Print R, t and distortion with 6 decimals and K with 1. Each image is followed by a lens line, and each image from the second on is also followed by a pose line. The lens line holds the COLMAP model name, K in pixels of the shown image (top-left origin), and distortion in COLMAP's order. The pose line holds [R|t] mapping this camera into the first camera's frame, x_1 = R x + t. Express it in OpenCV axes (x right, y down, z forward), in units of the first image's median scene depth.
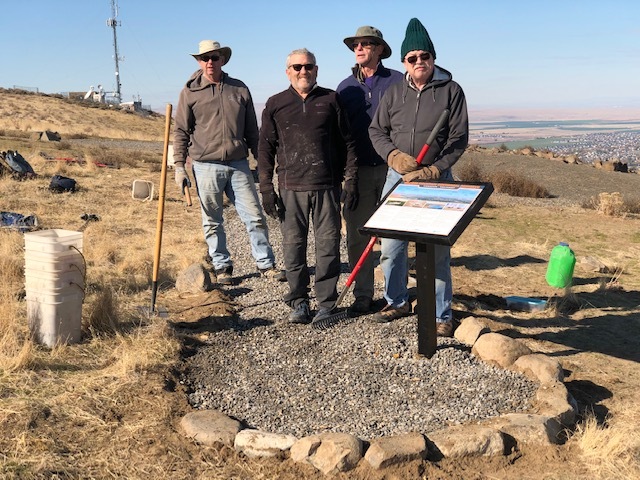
lens RADIAL K [[961.8, 0, 319.9], [0, 961.8, 237.6], [0, 0, 1]] dist [0.022526, 0.000000]
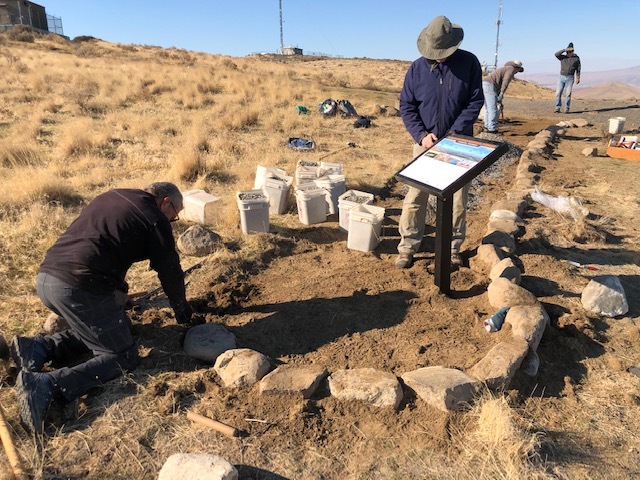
lens RADIAL K [[530.0, 0, 321.5], [0, 530.0, 241.9], [0, 0, 1]] dist [0.004092, -0.012990]
pose [[0.866350, 0.151713, -0.475837, 0.299658], [-0.068903, 0.979943, 0.186987, -0.045734], [0.494662, -0.129209, 0.859427, 0.394328]]
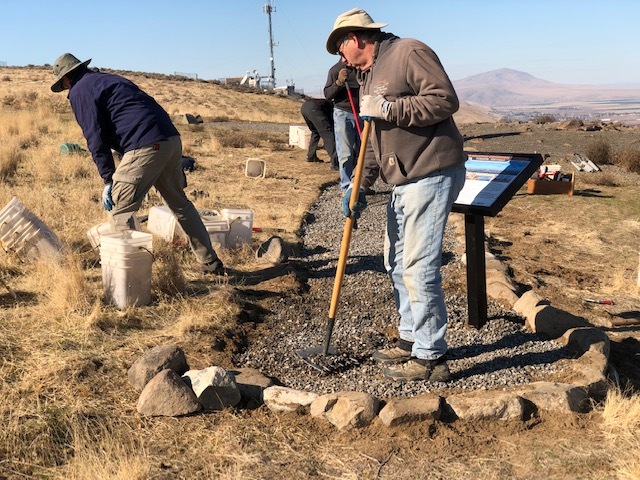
lens RADIAL K [[961.8, 0, 317.7], [0, 961.8, 241.8], [0, 0, 1]] dist [0.022526, 0.000000]
pose [[0.985955, 0.011430, -0.166617, 0.118345], [-0.007874, 0.999727, 0.021988, 0.013524], [0.166823, -0.020367, 0.985777, -0.028363]]
